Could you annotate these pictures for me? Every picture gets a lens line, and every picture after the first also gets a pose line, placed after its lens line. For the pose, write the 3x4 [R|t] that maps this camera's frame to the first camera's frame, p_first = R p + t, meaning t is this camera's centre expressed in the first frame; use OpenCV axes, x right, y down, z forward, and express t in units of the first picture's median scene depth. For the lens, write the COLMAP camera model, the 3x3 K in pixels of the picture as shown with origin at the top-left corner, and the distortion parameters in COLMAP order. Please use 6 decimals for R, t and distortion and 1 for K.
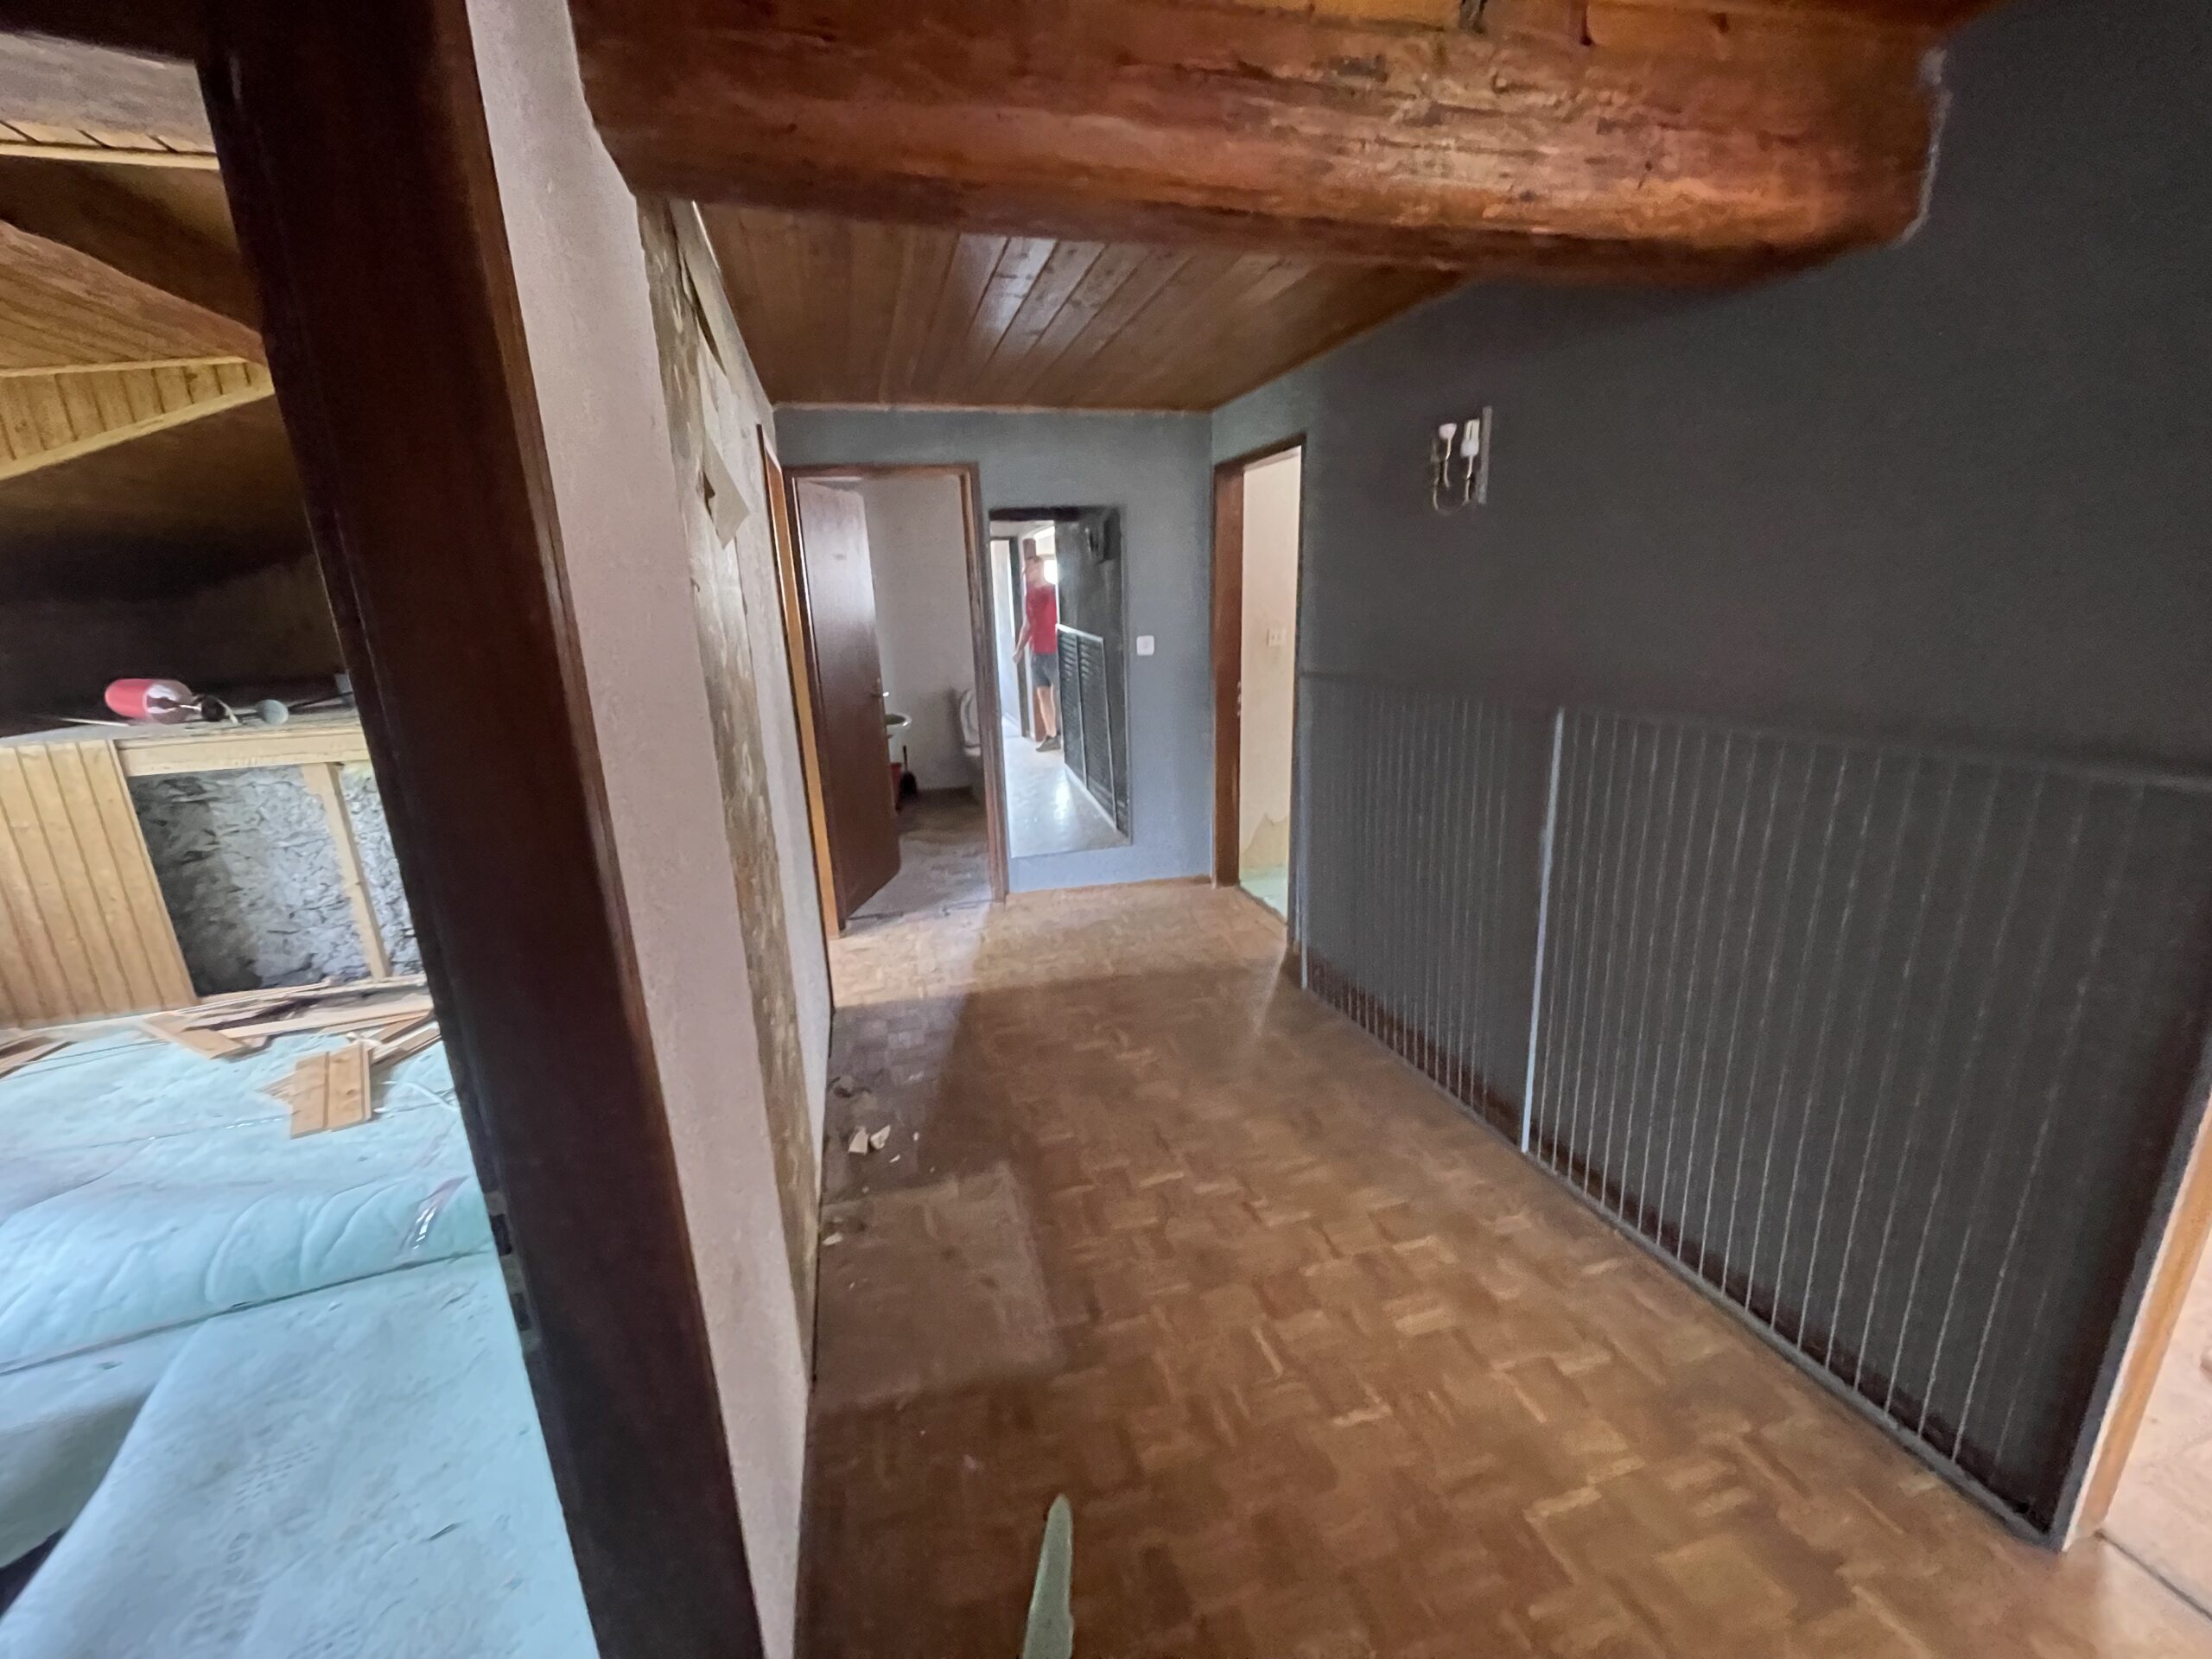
lens RADIAL K [[884.5, 0, 1109.9], [0, 884.5, 831.4], [0, 0, 1]] dist [0.001194, -0.000636]
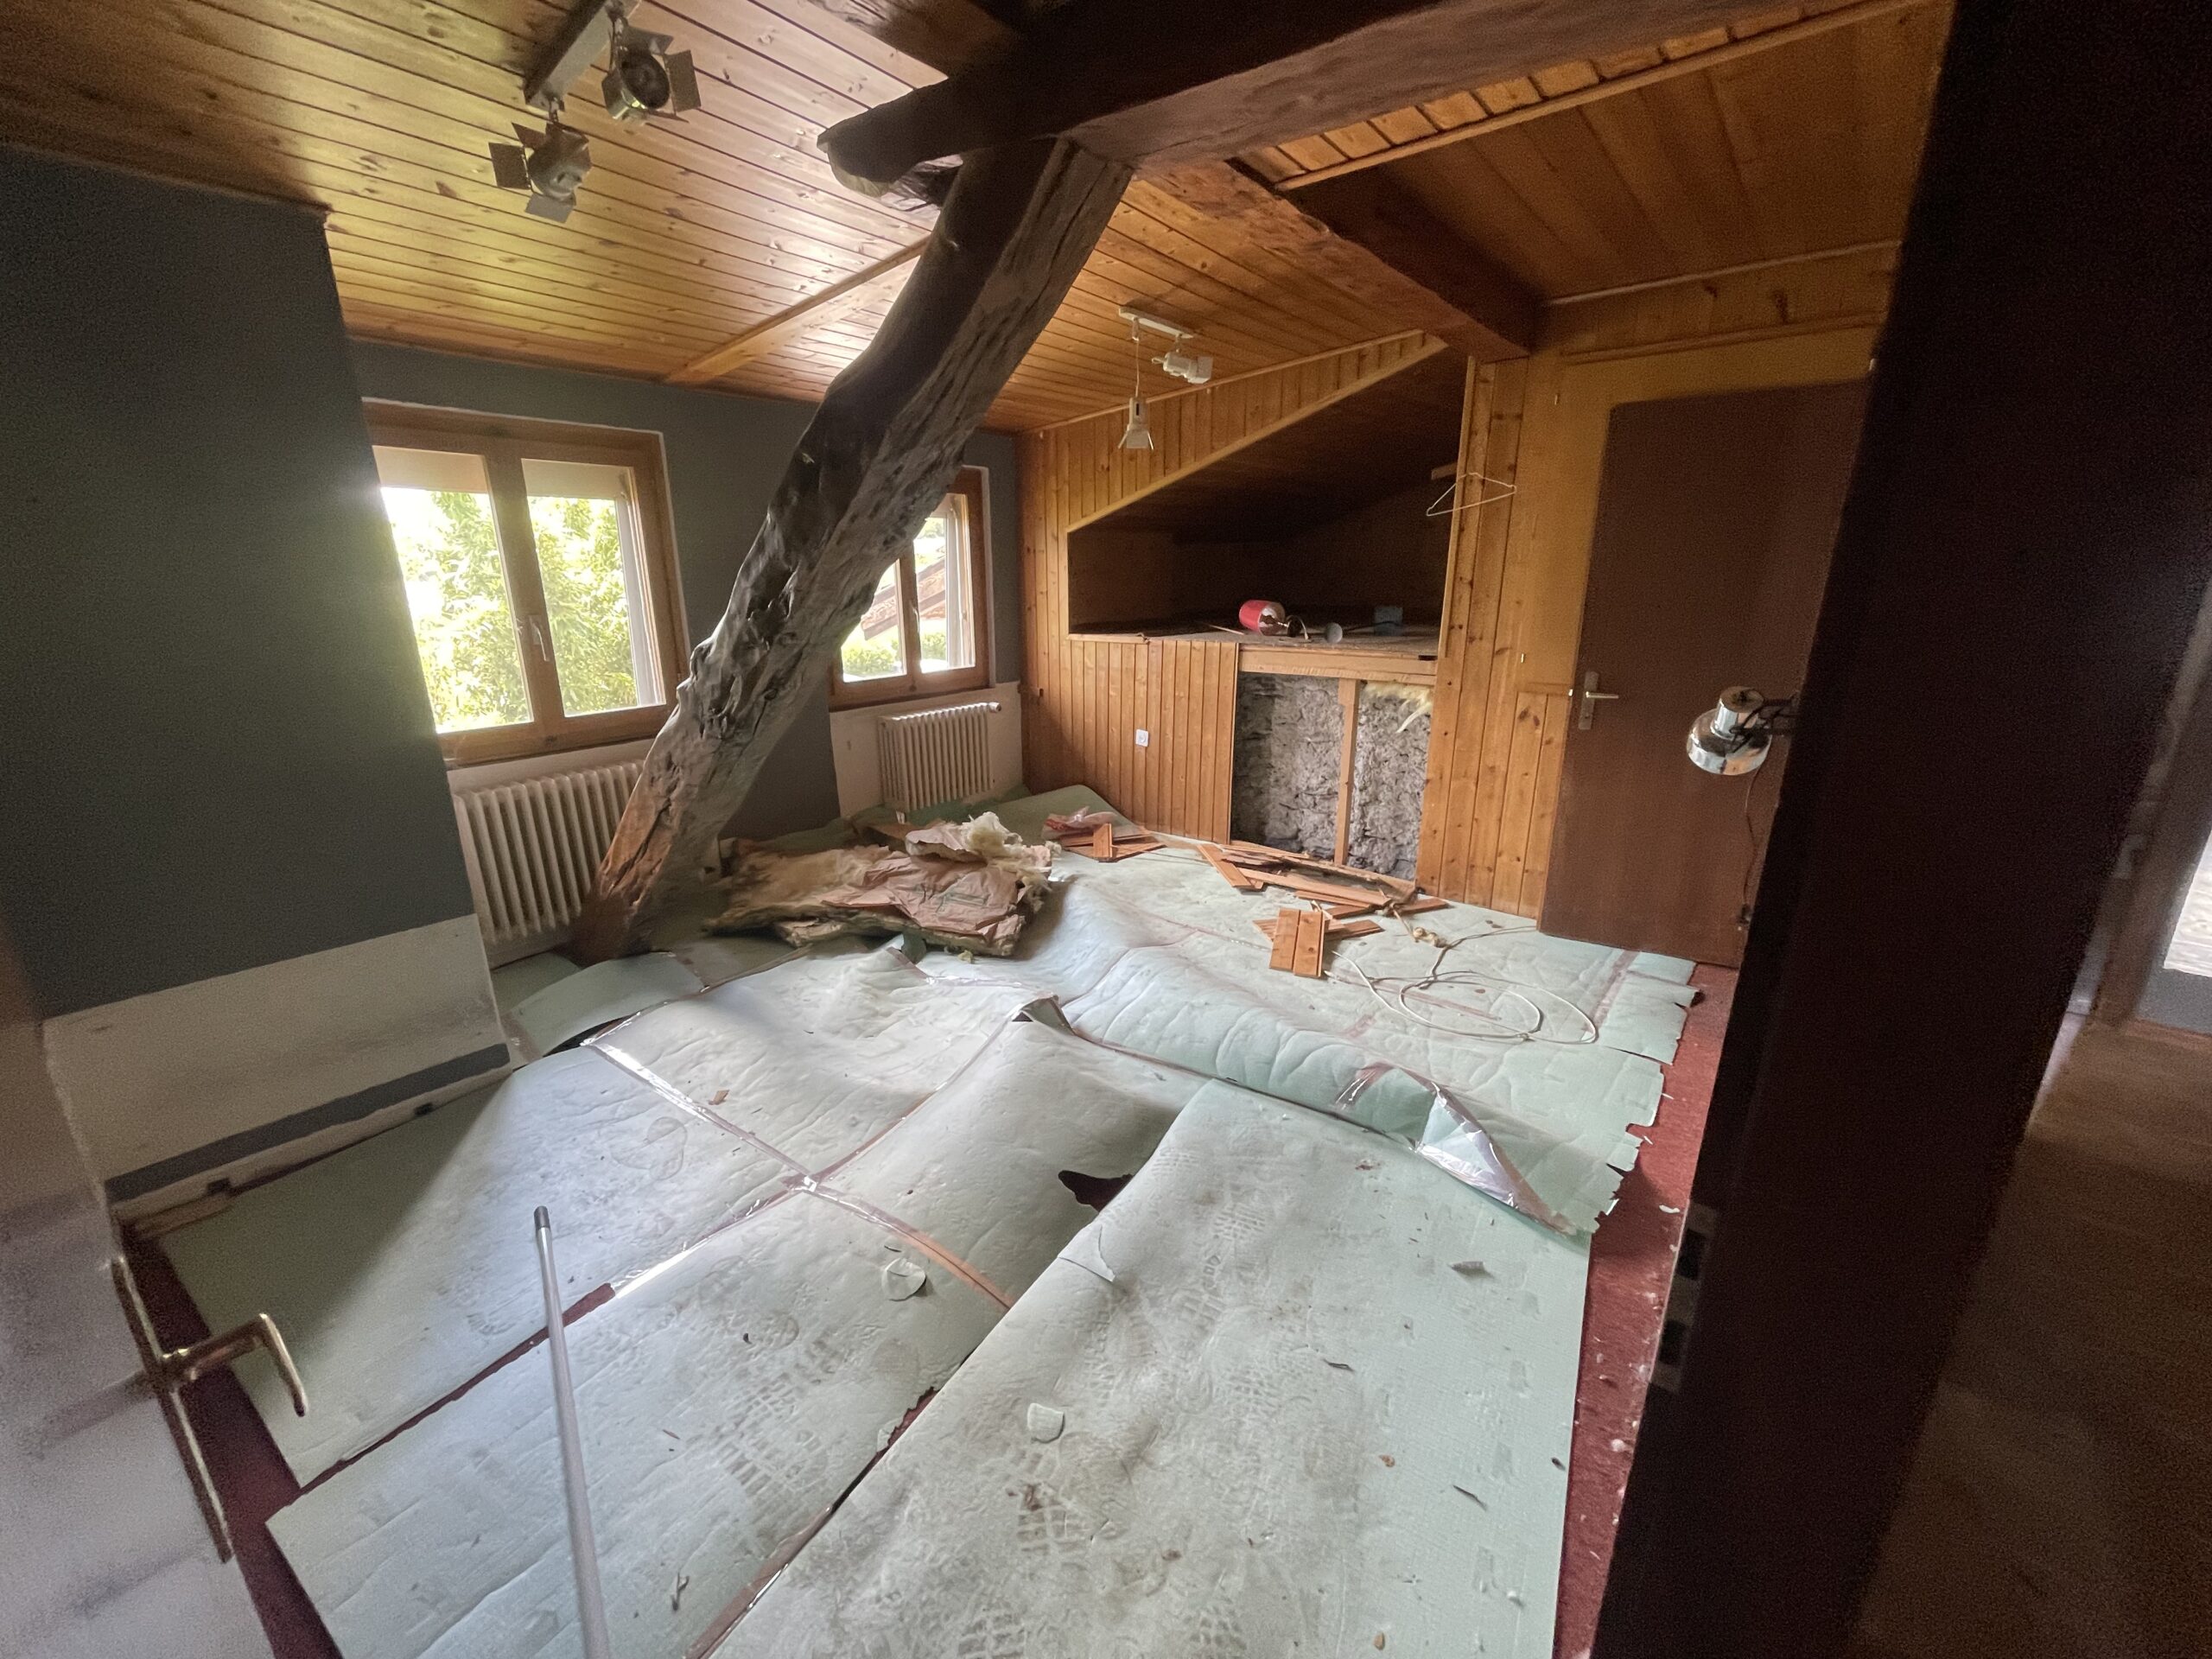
lens RADIAL K [[884.5, 0, 1101.5], [0, 884.5, 830.7], [0, 0, 1]] dist [0.001194, -0.000636]
pose [[0.591961, 0.260535, -0.762696, -0.125825], [-0.226914, 0.961906, 0.152467, 0.014840], [0.773365, 0.082812, 0.628530, -0.002650]]
